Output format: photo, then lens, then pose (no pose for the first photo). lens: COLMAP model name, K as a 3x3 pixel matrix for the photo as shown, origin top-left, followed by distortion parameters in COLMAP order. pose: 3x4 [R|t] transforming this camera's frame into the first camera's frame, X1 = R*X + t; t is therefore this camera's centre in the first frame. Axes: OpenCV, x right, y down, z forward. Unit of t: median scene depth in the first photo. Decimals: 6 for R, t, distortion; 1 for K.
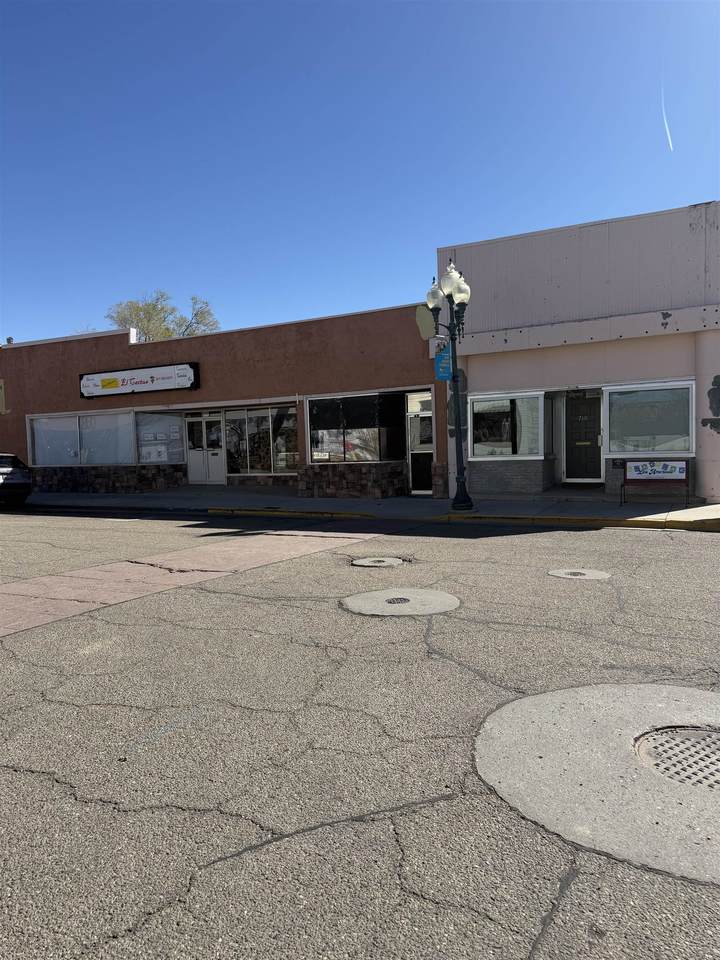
lens RADIAL K [[663.2, 0, 354.8], [0, 663.2, 486.6], [0, 0, 1]] dist [0.077885, -0.111319]
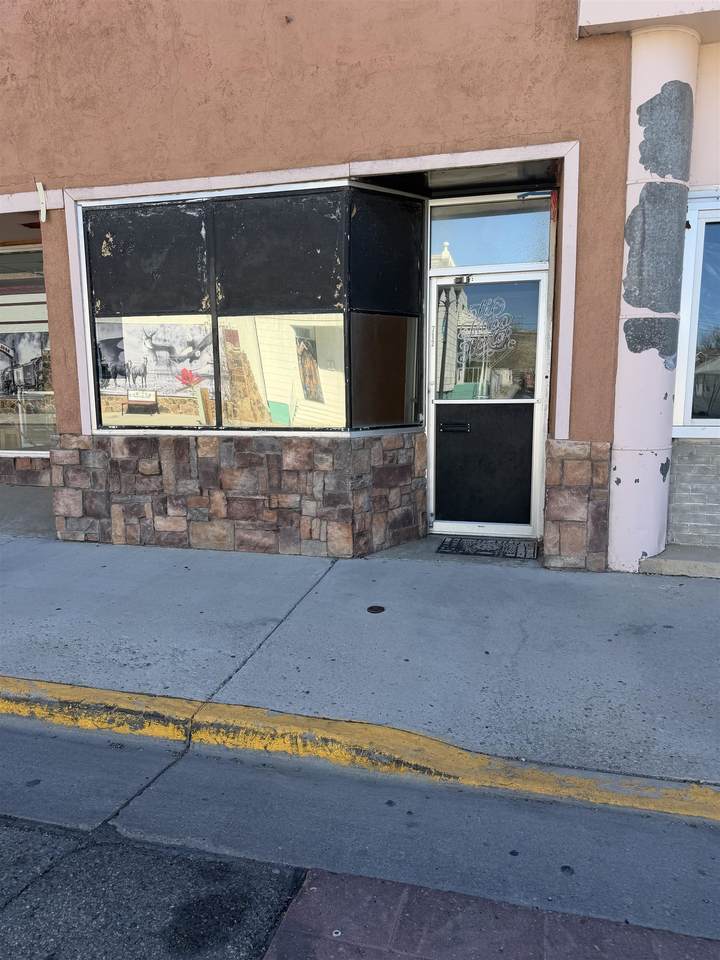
lens RADIAL K [[663.2, 0, 354.8], [0, 663.2, 486.6], [0, 0, 1]] dist [0.077885, -0.111319]
pose [[0.968299, -0.011736, 0.249520, -0.033289], [-0.010679, 0.996038, 0.088289, -0.041686], [-0.249567, -0.088155, 0.964337, 0.758663]]
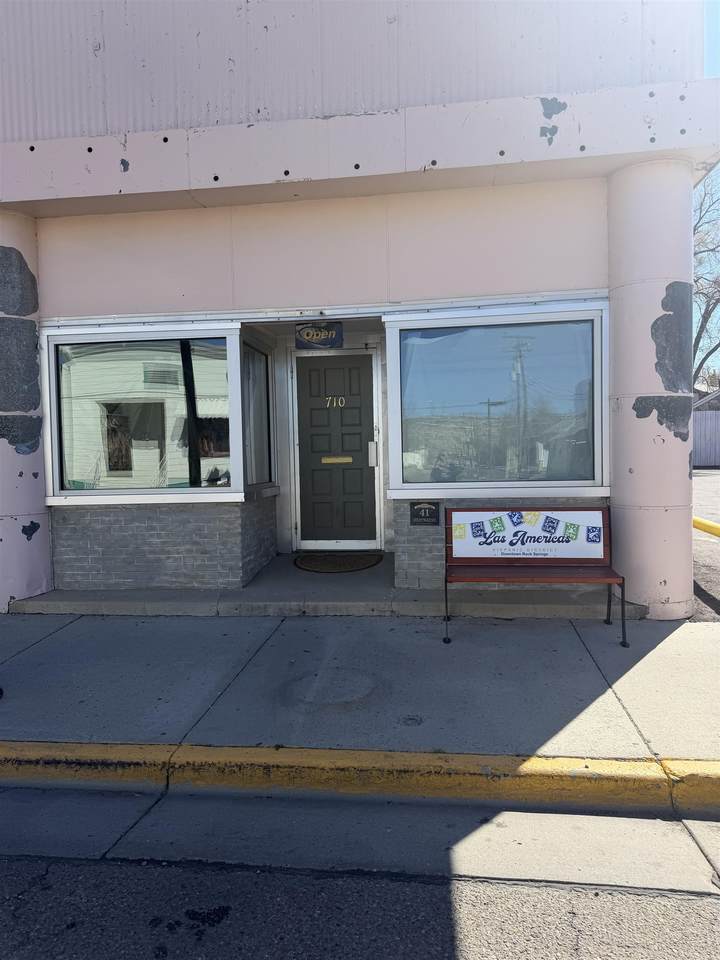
lens RADIAL K [[663.2, 0, 354.8], [0, 663.2, 486.6], [0, 0, 1]] dist [0.077885, -0.111319]
pose [[0.930048, -0.009934, 0.367305, 0.193892], [0.018135, 0.999657, -0.018882, -0.039134], [-0.366991, 0.024222, 0.929909, 0.595324]]
